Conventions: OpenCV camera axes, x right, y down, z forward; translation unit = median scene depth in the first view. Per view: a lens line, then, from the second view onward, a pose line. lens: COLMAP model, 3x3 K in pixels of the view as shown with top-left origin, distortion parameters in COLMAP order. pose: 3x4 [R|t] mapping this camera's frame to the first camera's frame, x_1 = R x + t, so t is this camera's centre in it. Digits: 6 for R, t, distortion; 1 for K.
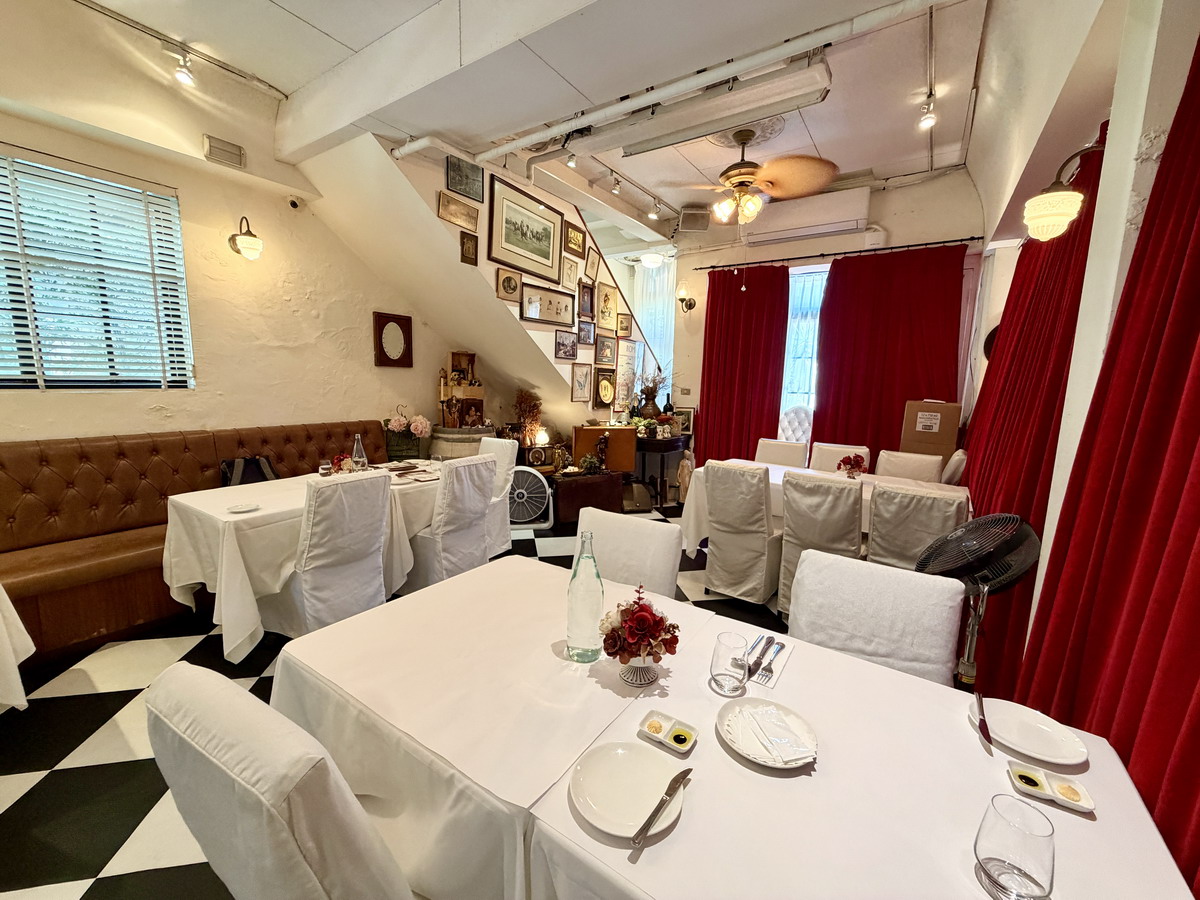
lens RADIAL K [[476.9, 0, 598.8], [0, 476.9, 453.2], [0, 0, 1]] dist [0.000759, 0.000133]
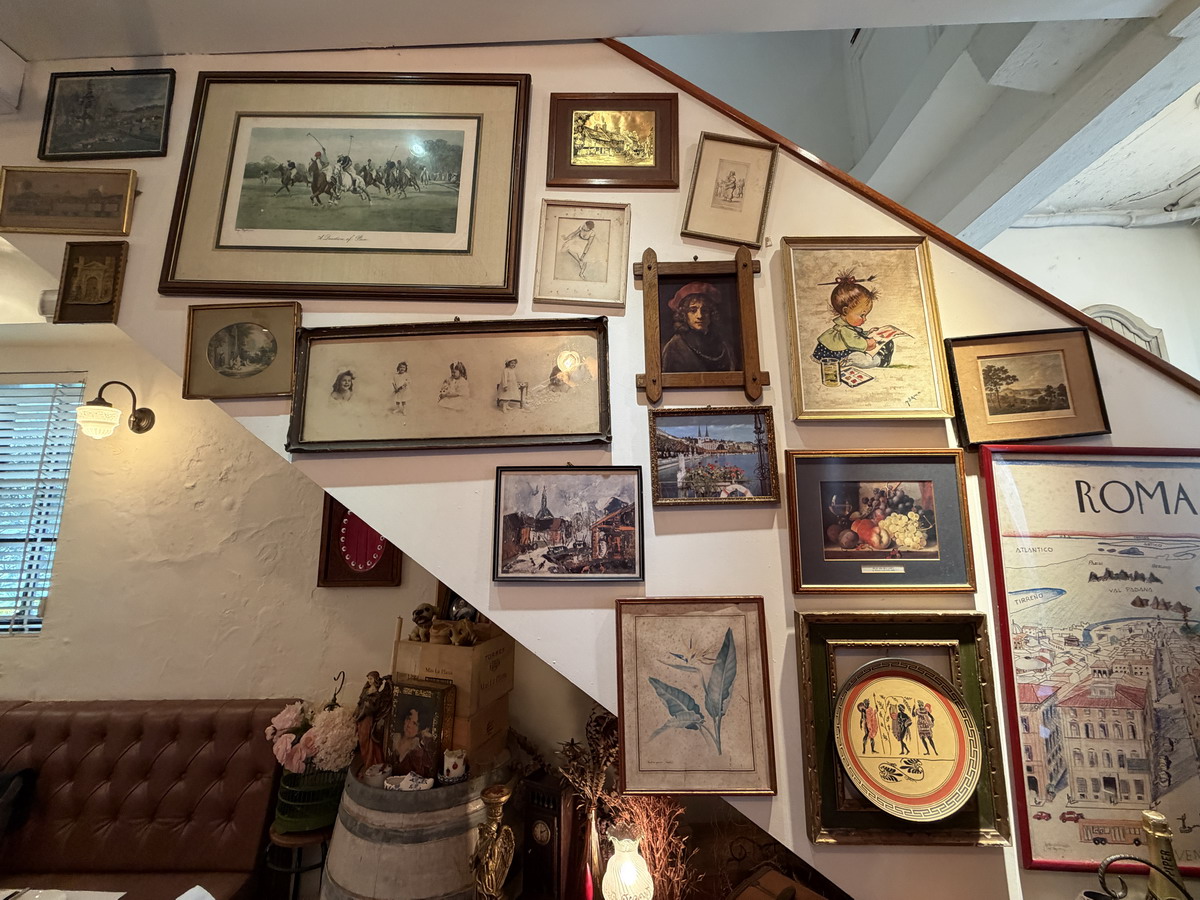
lens RADIAL K [[476.9, 0, 598.3], [0, 476.9, 447.4], [0, 0, 1]] dist [0.000759, 0.000133]
pose [[0.539649, -0.179241, -0.822588, 0.137410], [-0.103503, 0.955536, -0.276112, -0.199493], [0.835503, 0.234144, 0.497102, 0.888514]]
